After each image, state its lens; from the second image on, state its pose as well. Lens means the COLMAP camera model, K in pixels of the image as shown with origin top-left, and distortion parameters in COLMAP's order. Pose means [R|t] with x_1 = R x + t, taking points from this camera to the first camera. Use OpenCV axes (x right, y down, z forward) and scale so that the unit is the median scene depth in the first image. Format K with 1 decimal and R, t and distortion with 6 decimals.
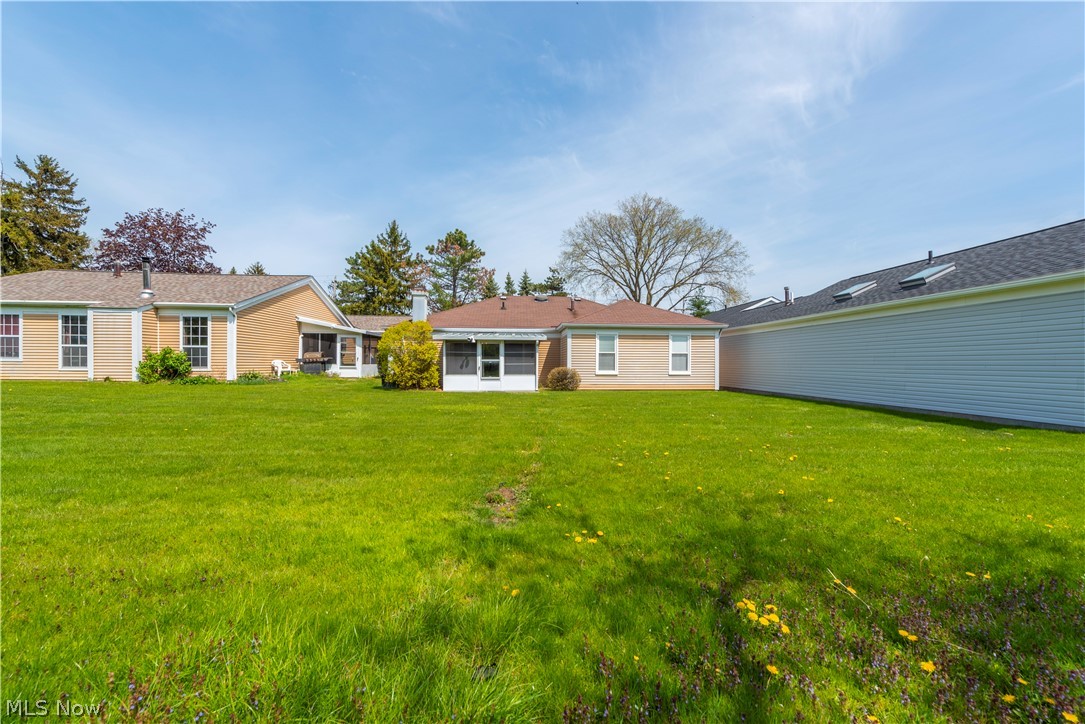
lens RADIAL K [[444.3, 0, 542.5], [0, 444.3, 362.0], [0, 0, 1]] dist [-0.000229, 0.000017]
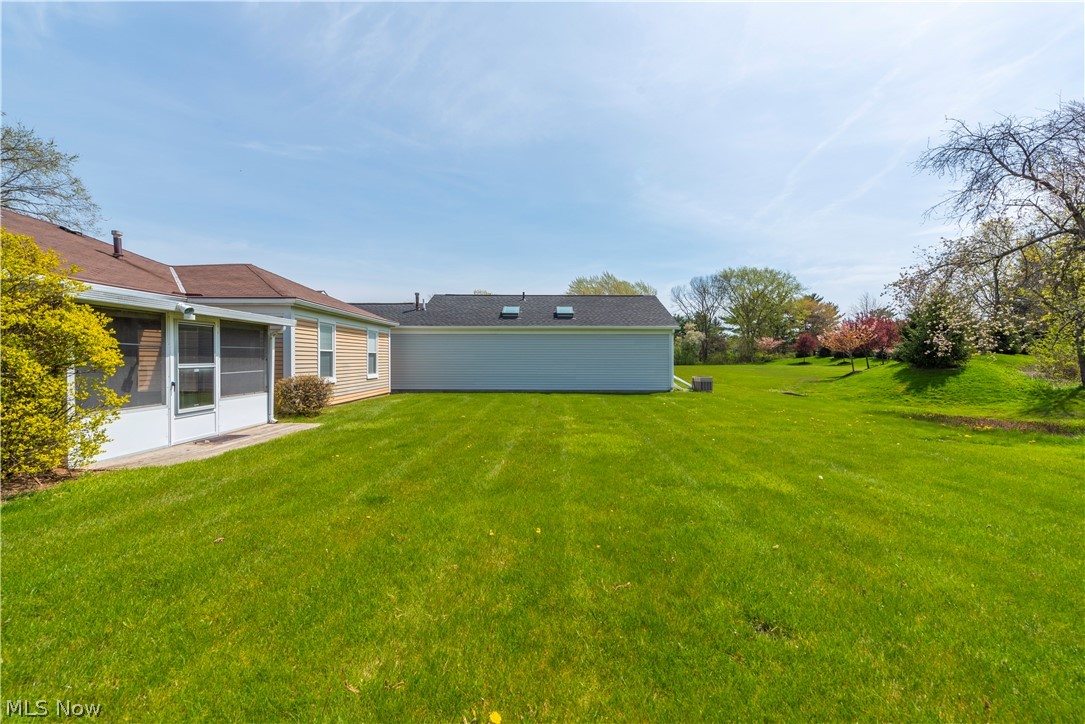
lens RADIAL K [[444.3, 0, 542.5], [0, 444.3, 362.0], [0, 0, 1]] dist [-0.000229, 0.000017]
pose [[0.066147, -0.009040, 0.997769, -0.503101], [0.007839, 0.999933, 0.008540, -0.008093], [-0.997779, 0.007257, 0.066213, 0.652490]]
